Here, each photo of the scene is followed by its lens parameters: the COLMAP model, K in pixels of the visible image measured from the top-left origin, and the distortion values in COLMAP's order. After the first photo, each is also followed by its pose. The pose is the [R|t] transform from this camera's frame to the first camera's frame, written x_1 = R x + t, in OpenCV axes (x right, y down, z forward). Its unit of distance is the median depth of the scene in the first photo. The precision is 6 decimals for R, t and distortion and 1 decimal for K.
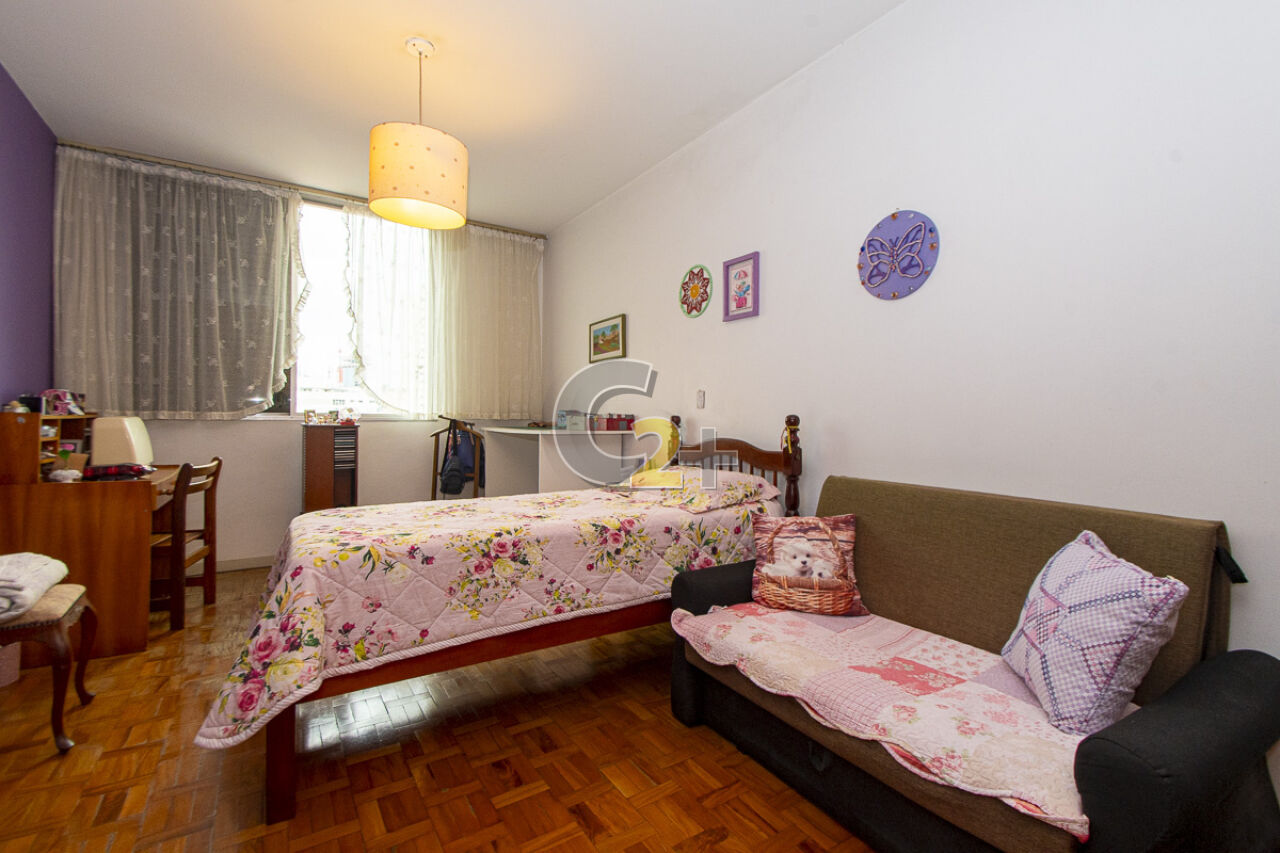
lens RADIAL K [[534.5, 0, 643.6], [0, 534.5, 419.3], [0, 0, 1]] dist [0.032748, -0.011517]
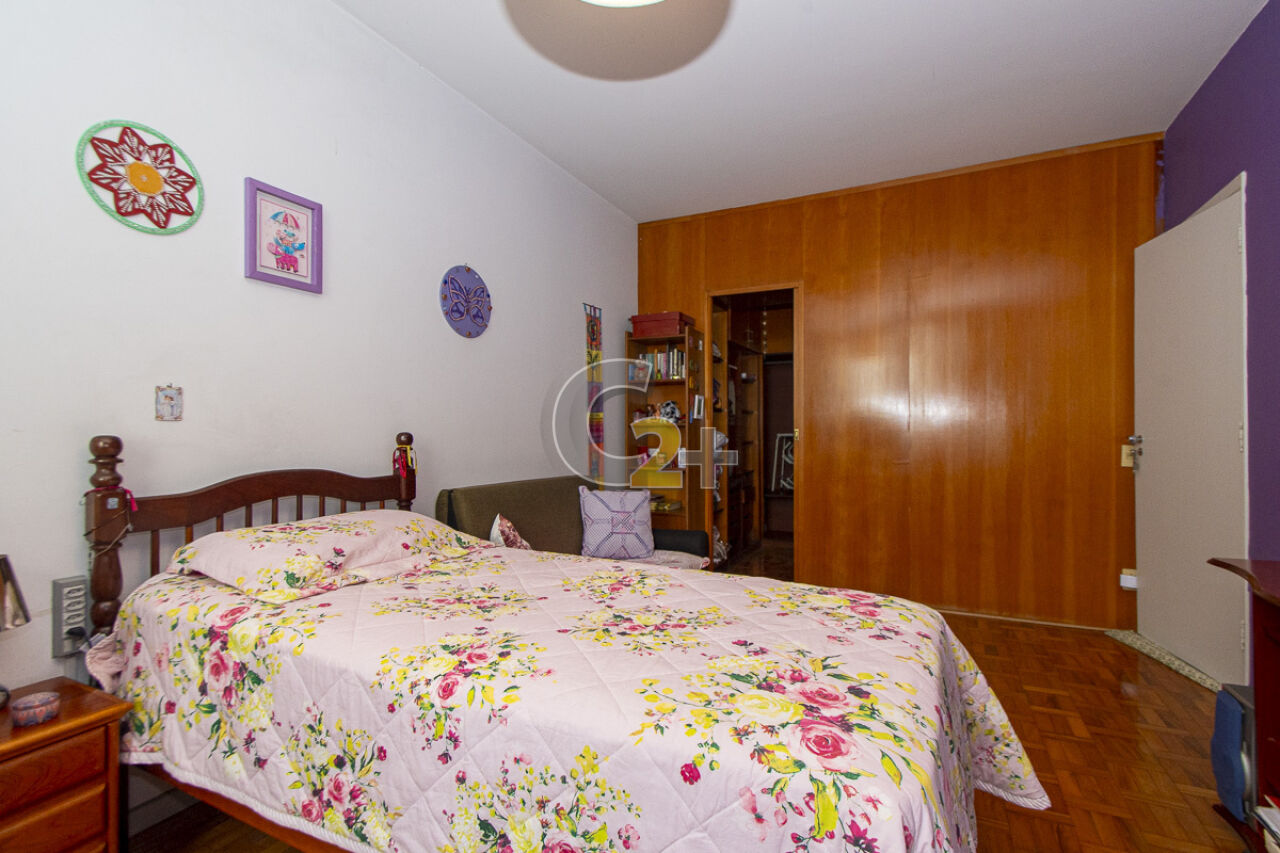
lens RADIAL K [[534.5, 0, 643.6], [0, 534.5, 419.3], [0, 0, 1]] dist [0.032748, -0.011517]
pose [[-0.461692, 0.006004, 0.887020, -0.589316], [-0.001457, 0.999971, -0.007526, -0.020340], [-0.887039, -0.004767, -0.461670, 0.892579]]
